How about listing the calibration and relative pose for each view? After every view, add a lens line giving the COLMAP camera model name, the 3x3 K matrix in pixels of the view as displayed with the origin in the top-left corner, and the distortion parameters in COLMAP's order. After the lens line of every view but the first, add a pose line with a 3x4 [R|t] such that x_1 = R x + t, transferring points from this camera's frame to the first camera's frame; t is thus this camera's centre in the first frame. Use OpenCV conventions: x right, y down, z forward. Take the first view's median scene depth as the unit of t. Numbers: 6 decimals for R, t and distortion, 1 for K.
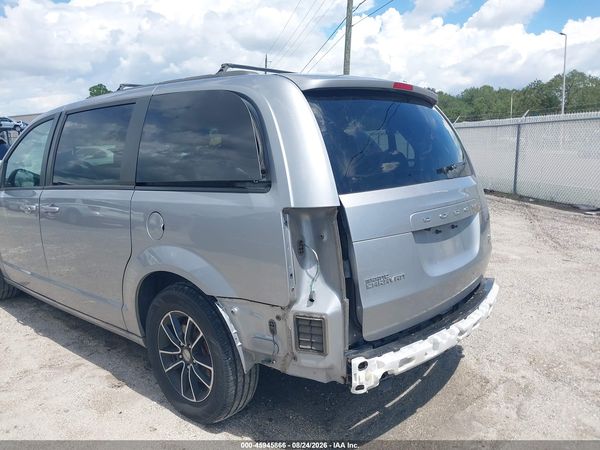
lens RADIAL K [[478.1, 0, 300.0], [0, 478.1, 225.0], [0, 0, 1]] dist [0.012152, -0.009474]
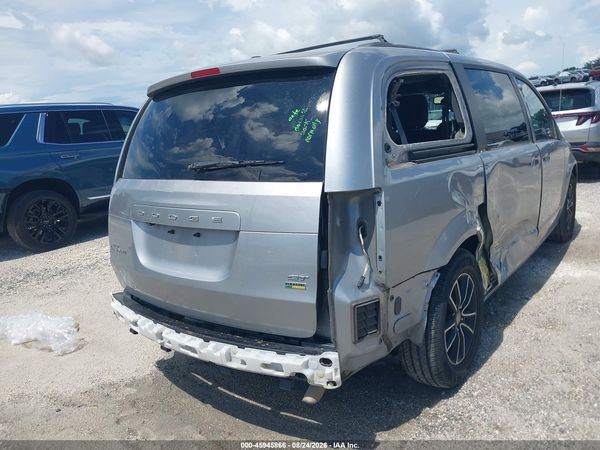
lens RADIAL K [[478.1, 0, 300.0], [0, 478.1, 225.0], [0, 0, 1]] dist [0.012152, -0.009474]
pose [[0.046563, 0.226969, -0.972788, 1.184583], [-0.085140, 0.971203, 0.222524, -0.225501], [0.995280, 0.072462, 0.064546, 1.139942]]
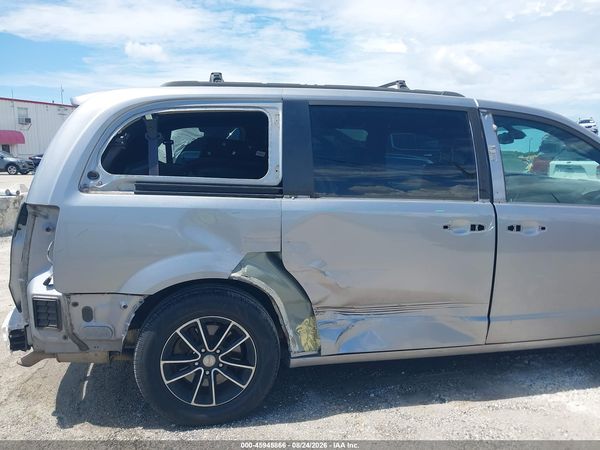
lens RADIAL K [[472.3, 0, 305.5], [0, 472.3, 226.2], [0, 0, 1]] dist [0.036231, -0.048810]
pose [[-0.608118, 0.138838, -0.781611, 0.858008], [-0.124551, 0.955707, 0.266667, -0.387604], [0.784015, 0.259515, -0.563891, 2.197090]]
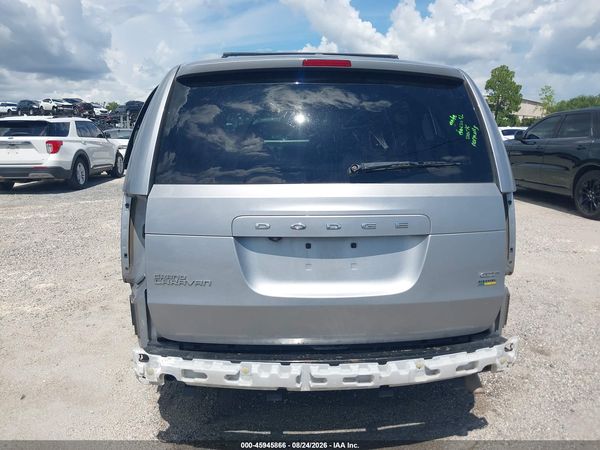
lens RADIAL K [[472.3, 0, 305.5], [0, 472.3, 226.2], [0, 0, 1]] dist [0.036231, -0.048810]
pose [[0.703399, 0.162225, -0.692035, 0.788942], [-0.134481, 0.986396, 0.094539, -0.088037], [0.697957, 0.026566, 0.715646, 0.412574]]
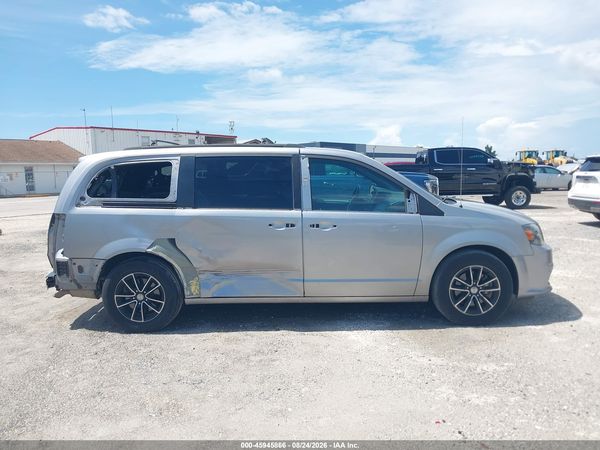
lens RADIAL K [[470.5, 0, 300.1], [0, 470.5, 228.1], [0, 0, 1]] dist [0.010015, -0.006539]
pose [[-0.766943, 0.119325, -0.630524, 0.889093], [-0.066960, 0.962315, 0.263563, -0.607697], [0.638213, 0.244358, -0.730051, 3.209503]]
